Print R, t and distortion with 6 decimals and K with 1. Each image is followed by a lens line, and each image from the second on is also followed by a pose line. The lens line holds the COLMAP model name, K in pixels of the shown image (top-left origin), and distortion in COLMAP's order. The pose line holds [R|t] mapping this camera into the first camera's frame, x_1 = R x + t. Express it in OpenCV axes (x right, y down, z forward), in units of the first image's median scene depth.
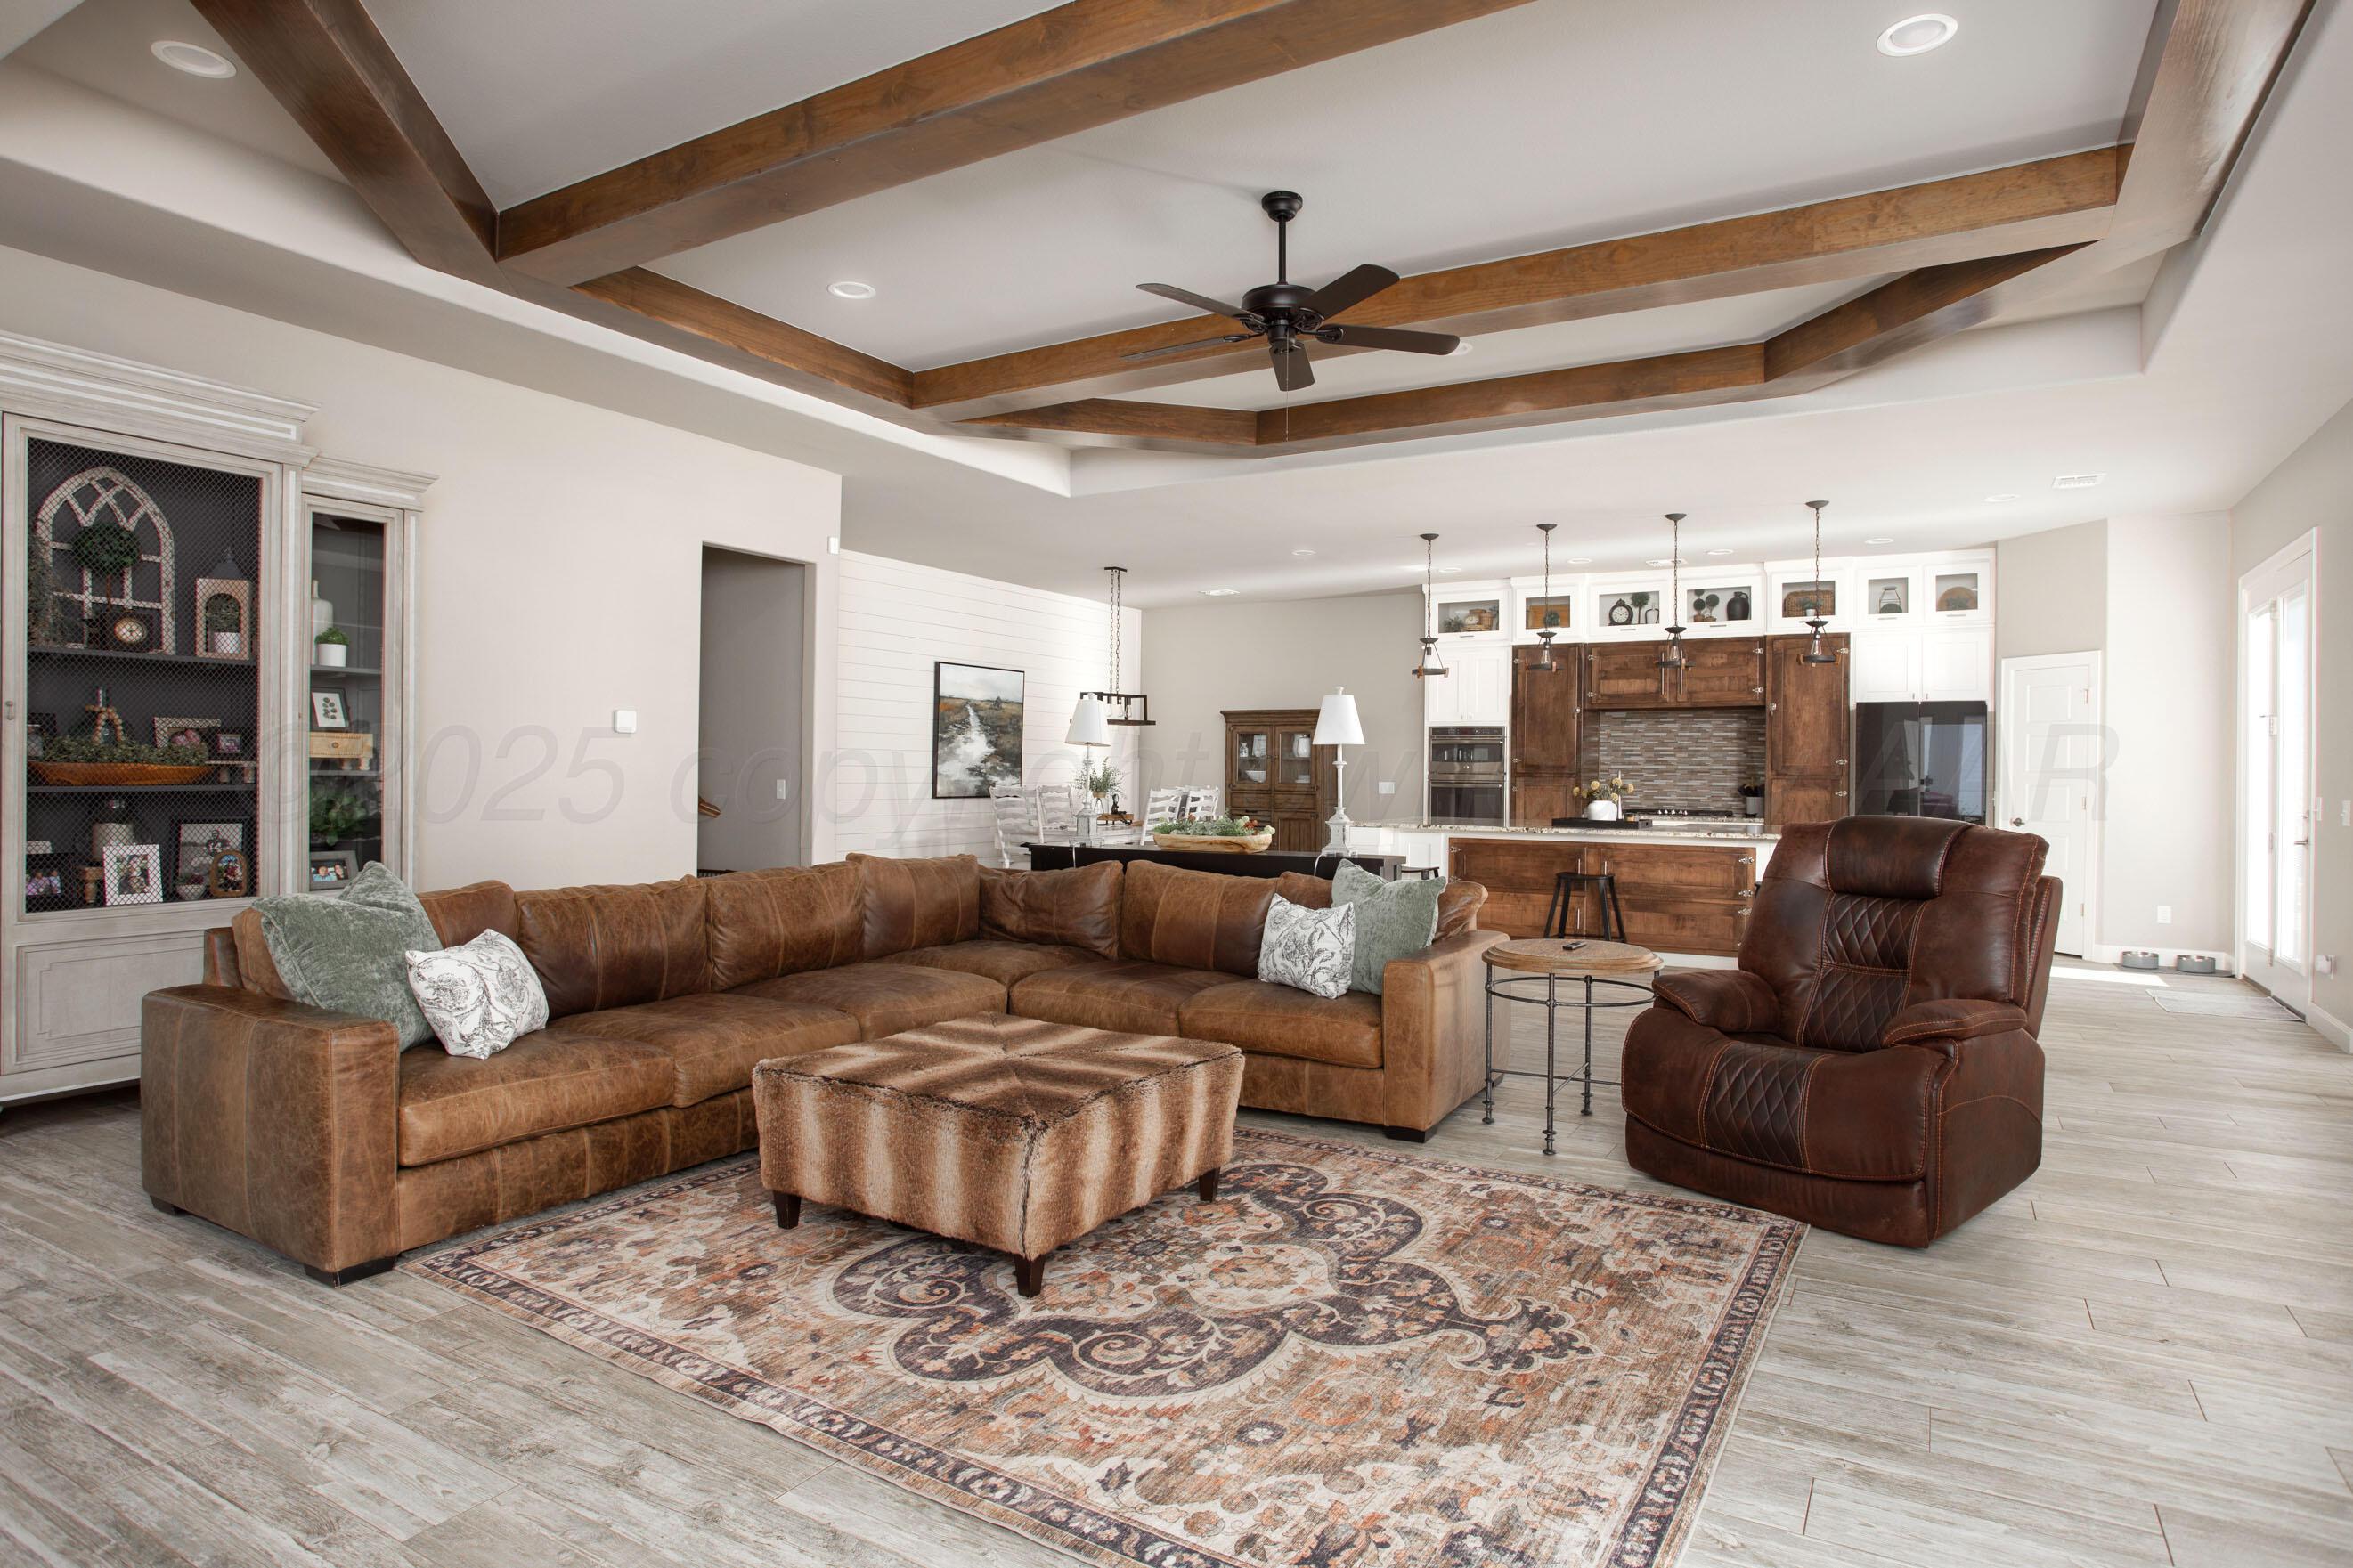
lens RADIAL K [[1291.5, 0, 1186.9], [0, 1291.5, 776.2], [0, 0, 1]] dist [-0.001984, 0.001773]
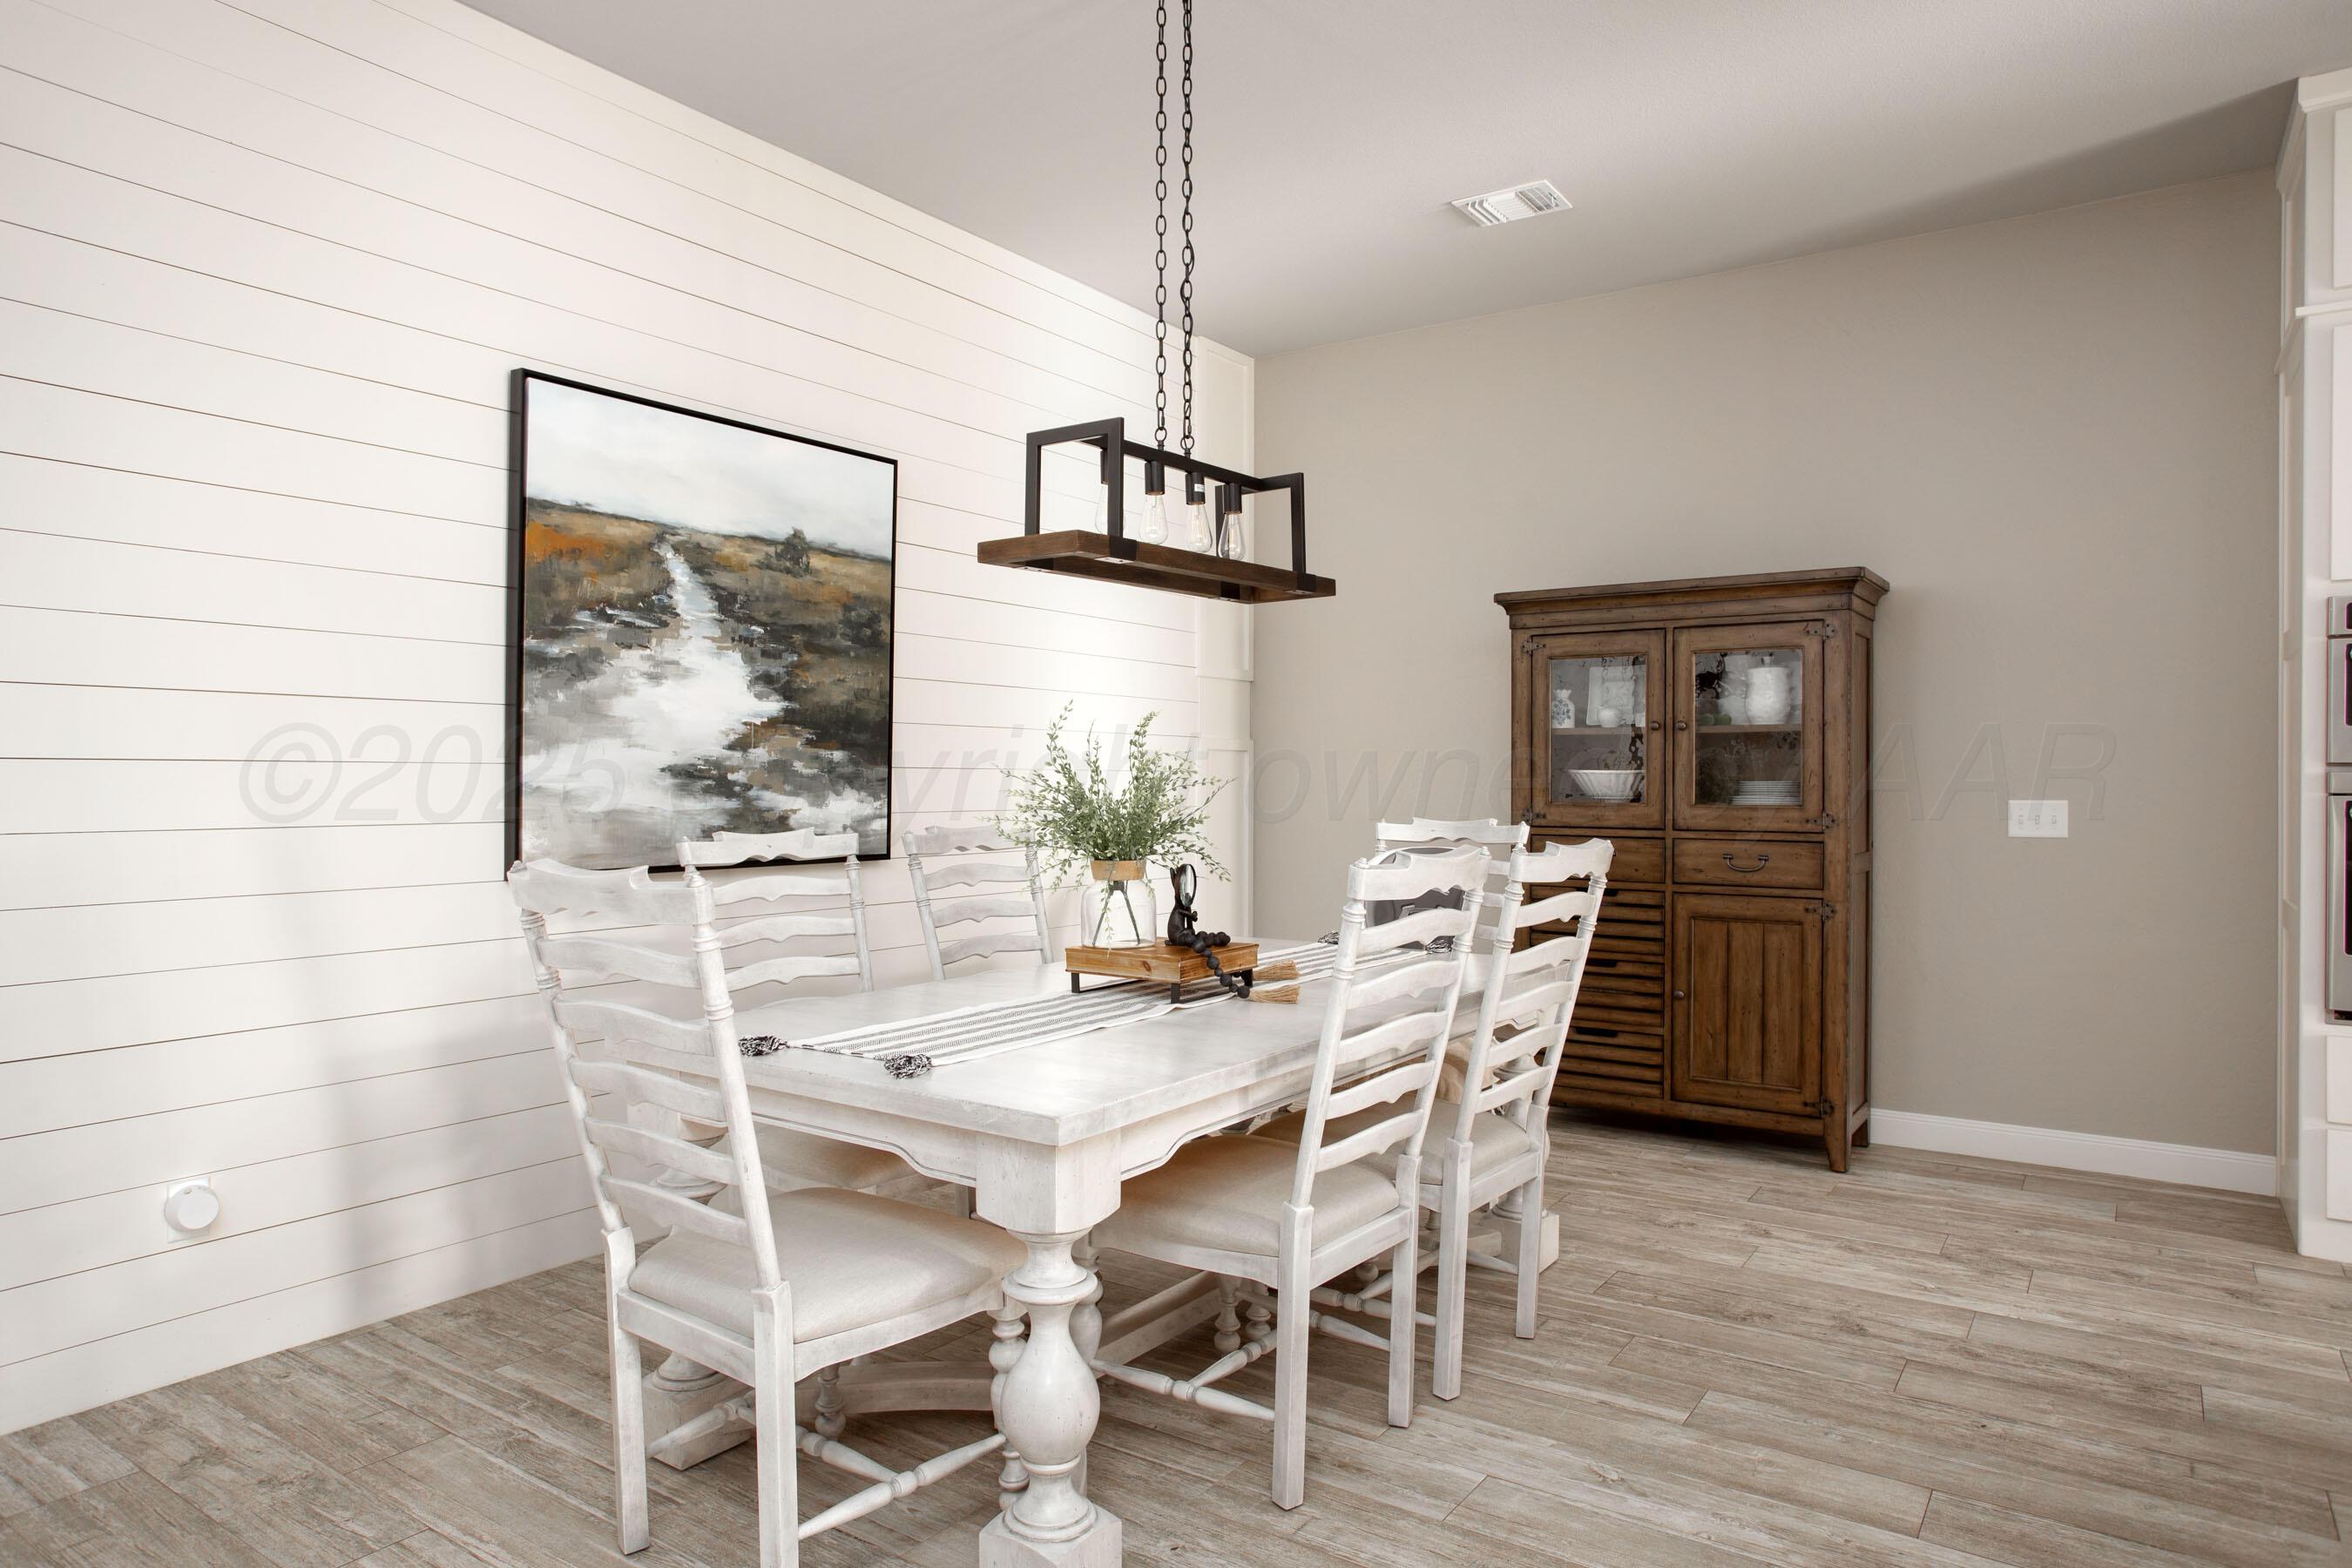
lens RADIAL K [[1403.8, 0, 1152.9], [0, 1403.8, 782.4], [0, 0, 1]] dist [-0.017121, 0.009170]
pose [[0.996386, -0.006621, -0.084685, -0.037558], [0.006990, 0.999967, 0.004060, -0.003533], [0.084655, -0.004637, 0.996400, 0.720809]]
